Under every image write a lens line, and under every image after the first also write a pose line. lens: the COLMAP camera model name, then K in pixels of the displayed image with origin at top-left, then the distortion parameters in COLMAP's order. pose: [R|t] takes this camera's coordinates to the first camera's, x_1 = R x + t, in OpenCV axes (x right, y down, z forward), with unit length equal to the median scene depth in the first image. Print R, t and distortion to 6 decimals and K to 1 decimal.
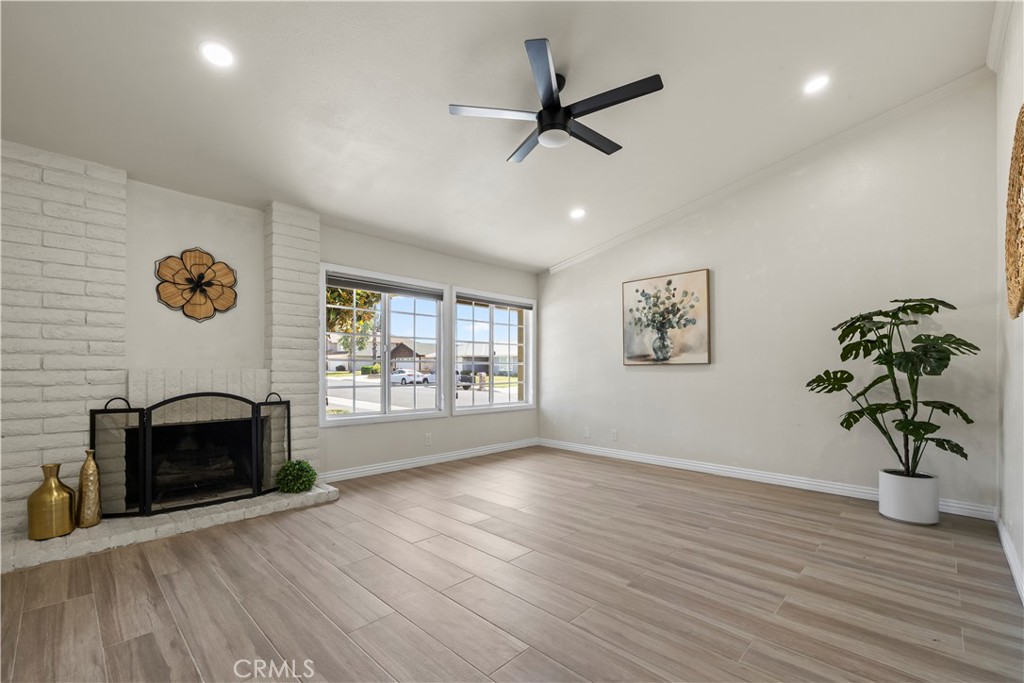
lens RADIAL K [[442.0, 0, 514.4], [0, 442.0, 370.5], [0, 0, 1]] dist [0.001078, 0.000816]
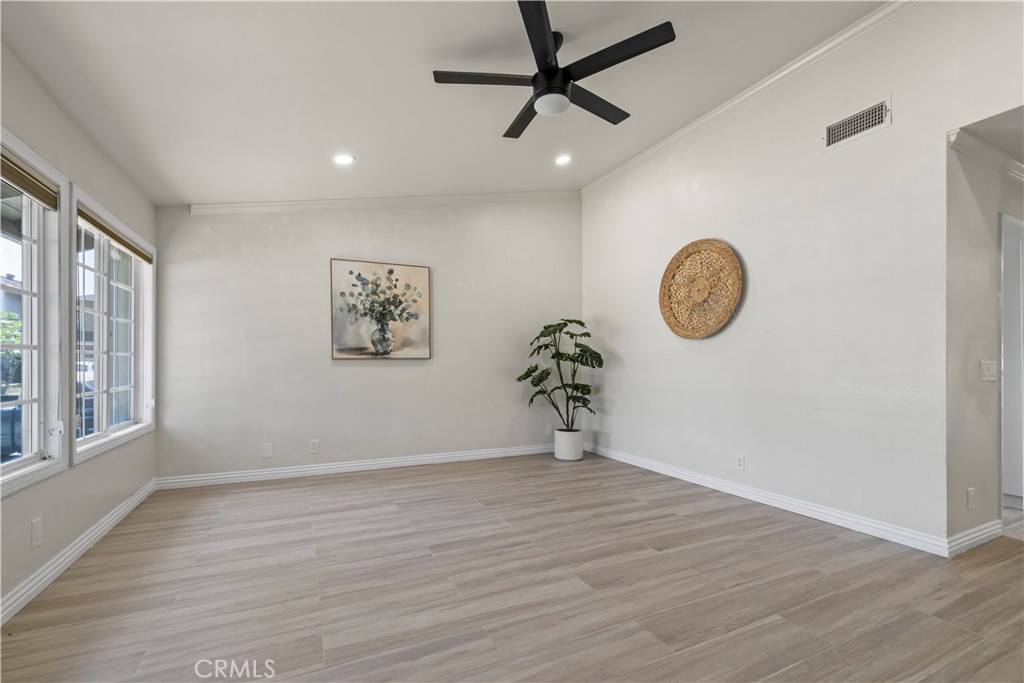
lens RADIAL K [[442.0, 0, 500.4], [0, 442.0, 364.8], [0, 0, 1]] dist [0.001078, 0.000816]
pose [[0.349887, -0.003362, 0.936786, -0.450575], [0.002519, 0.999993, 0.002648, -0.002970], [-0.936788, 0.001433, 0.349893, 0.455035]]
